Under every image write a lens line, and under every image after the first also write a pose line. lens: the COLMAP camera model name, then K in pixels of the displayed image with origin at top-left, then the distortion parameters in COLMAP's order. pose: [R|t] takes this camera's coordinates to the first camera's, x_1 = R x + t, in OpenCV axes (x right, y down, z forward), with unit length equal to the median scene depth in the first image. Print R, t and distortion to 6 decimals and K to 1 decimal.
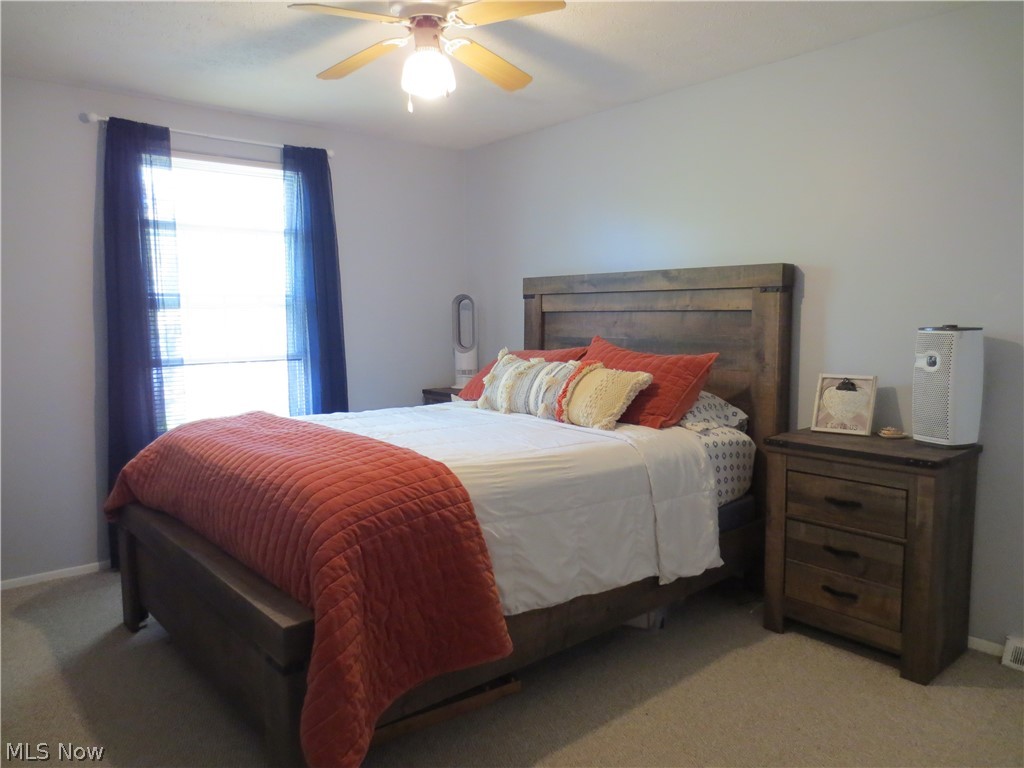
lens RADIAL K [[717.4, 0, 509.0], [0, 717.4, 385.9], [0, 0, 1]] dist [-0.040444, 0.013030]
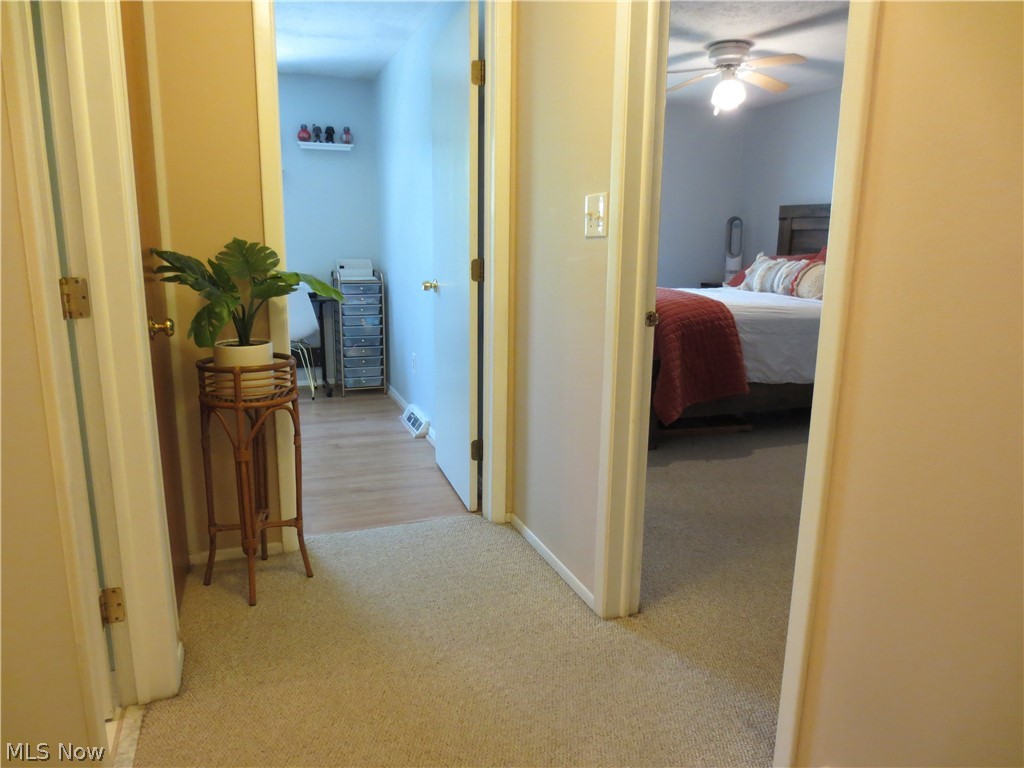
lens RADIAL K [[717.4, 0, 509.0], [0, 717.4, 385.9], [0, 0, 1]] dist [-0.040444, 0.013030]
pose [[0.937412, 0.086672, -0.337265, 0.030895], [-0.049923, 0.991975, 0.116164, 0.092207], [0.344626, -0.092056, 0.934215, -0.737226]]
